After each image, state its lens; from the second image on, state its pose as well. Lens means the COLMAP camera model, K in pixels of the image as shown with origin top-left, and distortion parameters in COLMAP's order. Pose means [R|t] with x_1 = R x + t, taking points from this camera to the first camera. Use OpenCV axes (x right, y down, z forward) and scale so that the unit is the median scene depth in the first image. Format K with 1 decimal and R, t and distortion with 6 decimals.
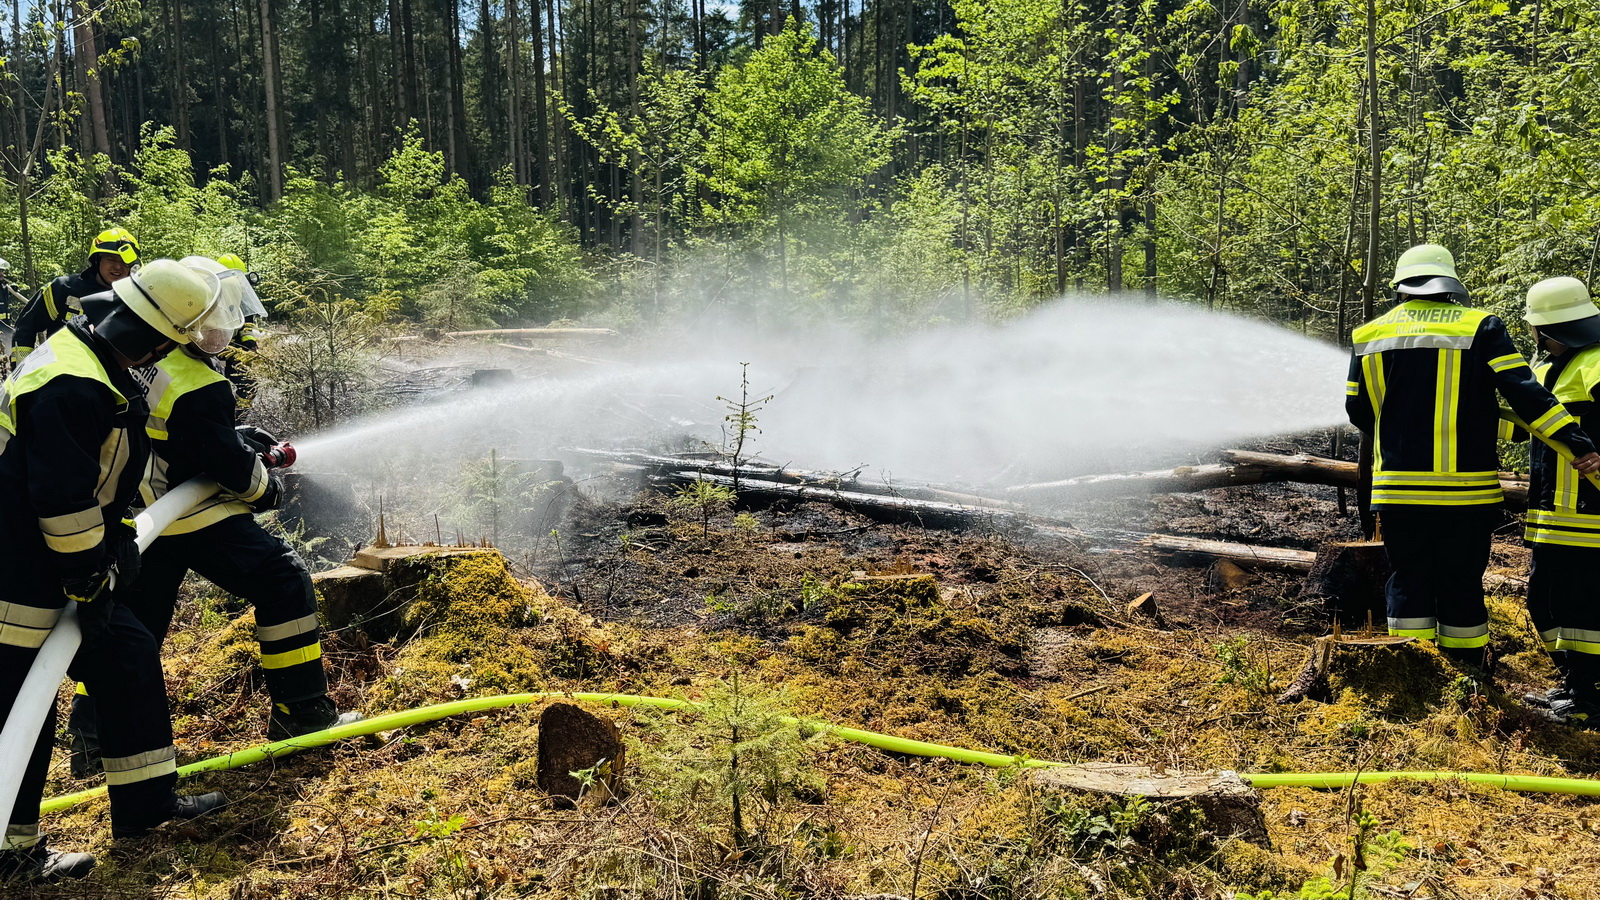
lens RADIAL K [[1493.3, 0, 794.2], [0, 1493.3, 452.1], [0, 0, 1]] dist [0.114677, 0.000000]
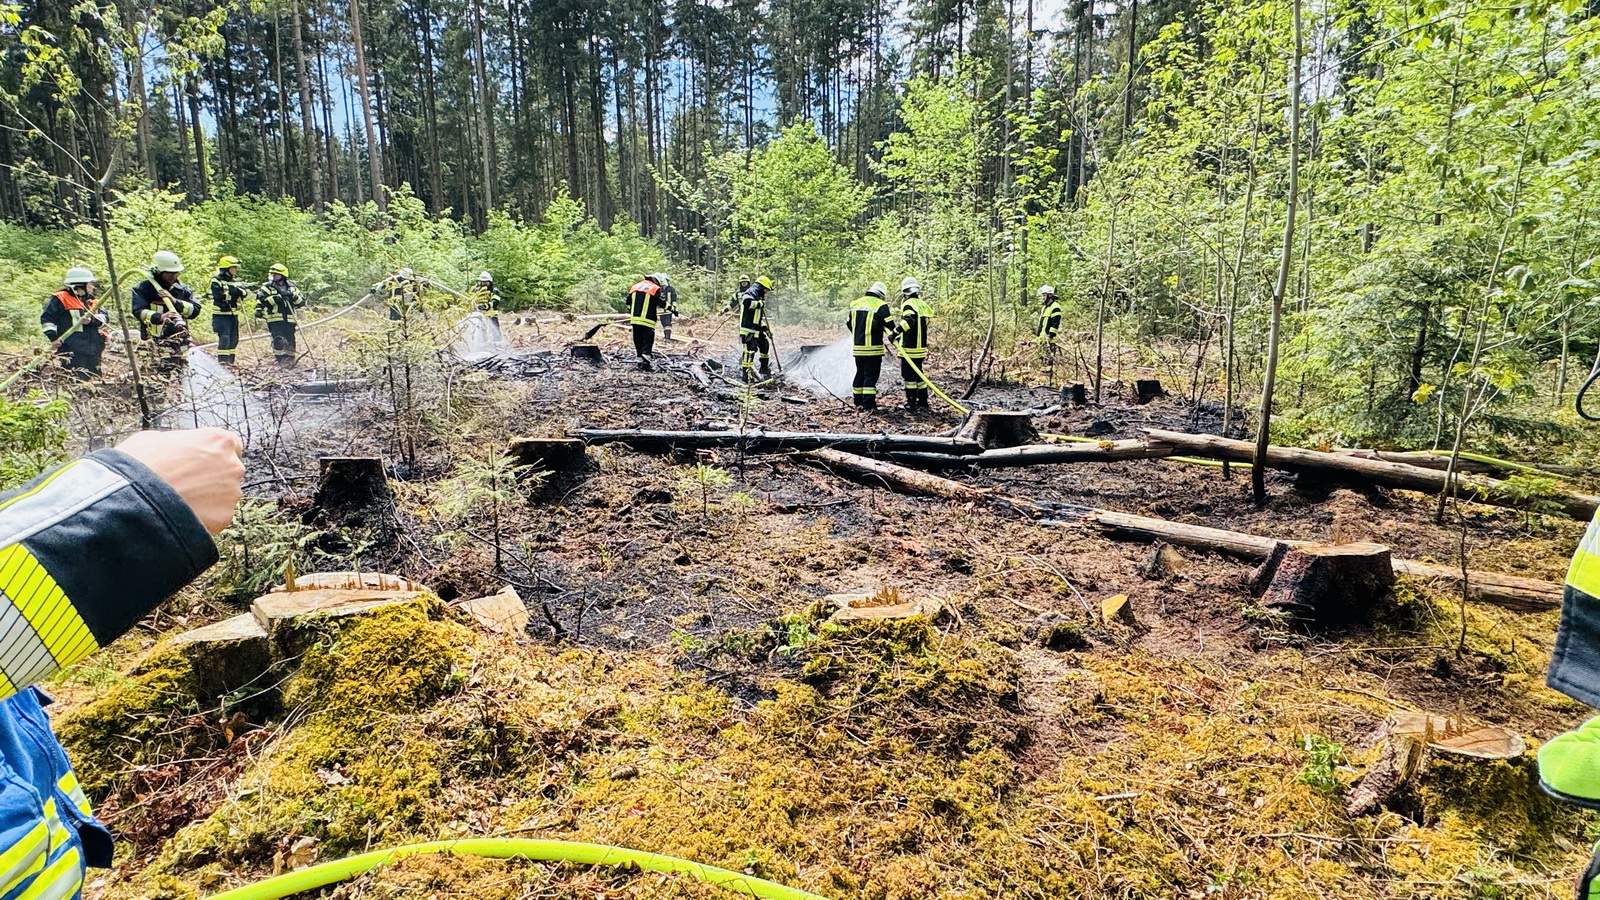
lens RADIAL K [[868.4, 0, 800.4], [0, 868.4, 442.3], [0, 0, 1]] dist [-0.005070, 0.007805]
pose [[0.999916, 0.012346, -0.003830, 0.018643], [-0.012065, 0.997735, 0.066170, -0.053856], [0.004638, -0.066118, 0.997801, 0.471601]]
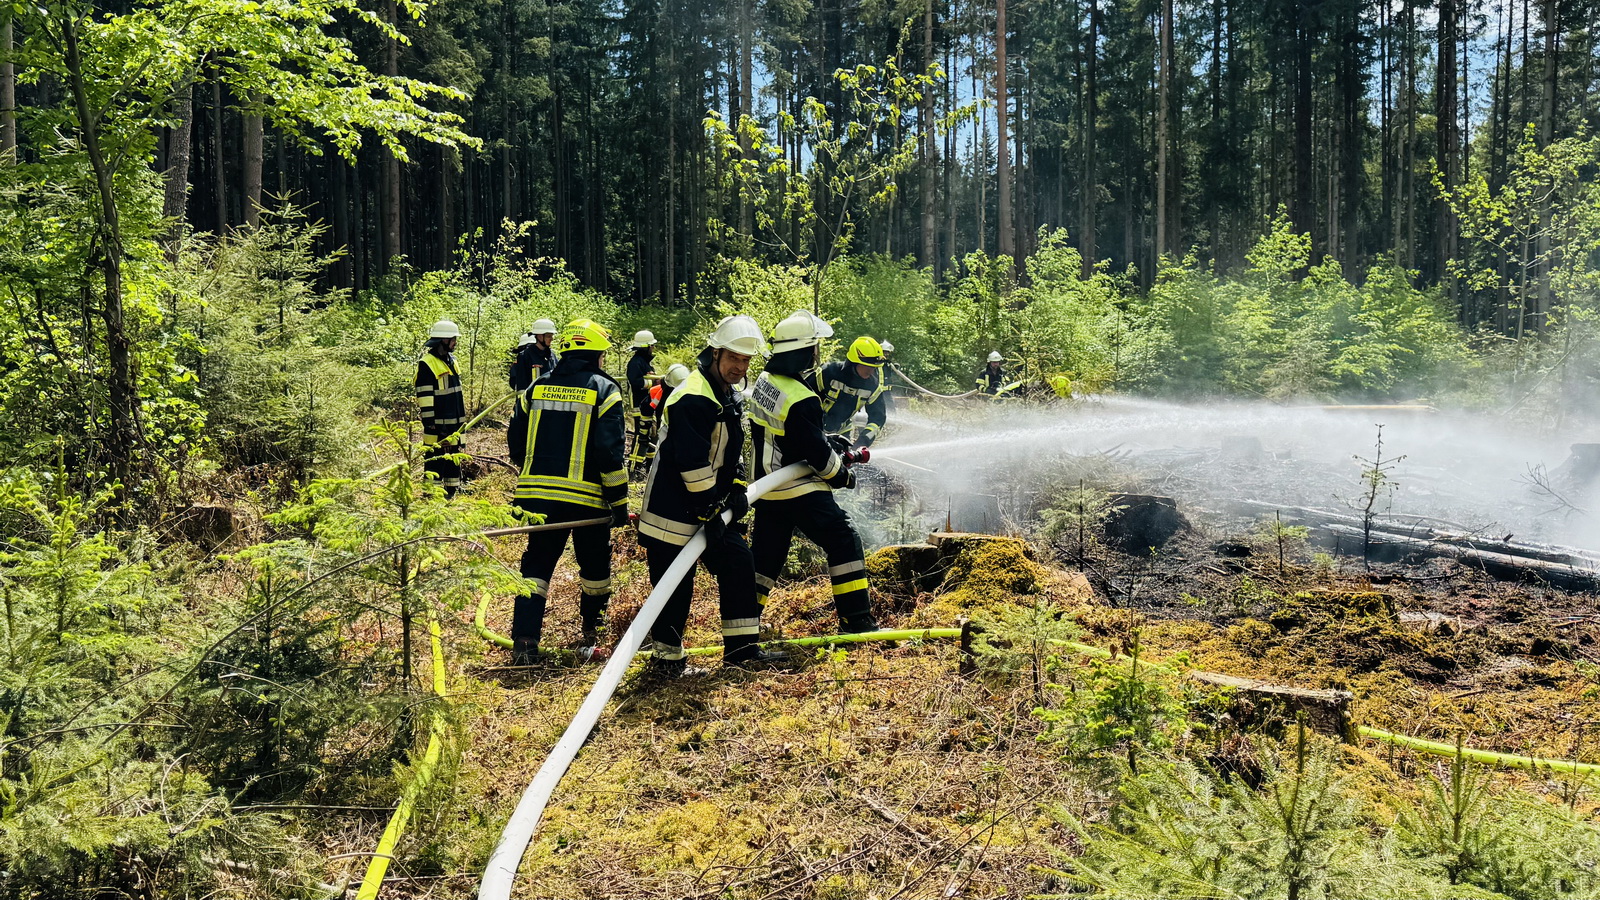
lens RADIAL K [[1493.3, 0, 787.5], [0, 1493.3, 449.7], [0, 0, 1]] dist [0.114677, 0.000000]
pose [[0.831200, 0.034949, -0.554874, 0.356802], [-0.066179, 0.997146, -0.036330, 0.043394], [0.552021, 0.066919, 0.831141, -0.249719]]
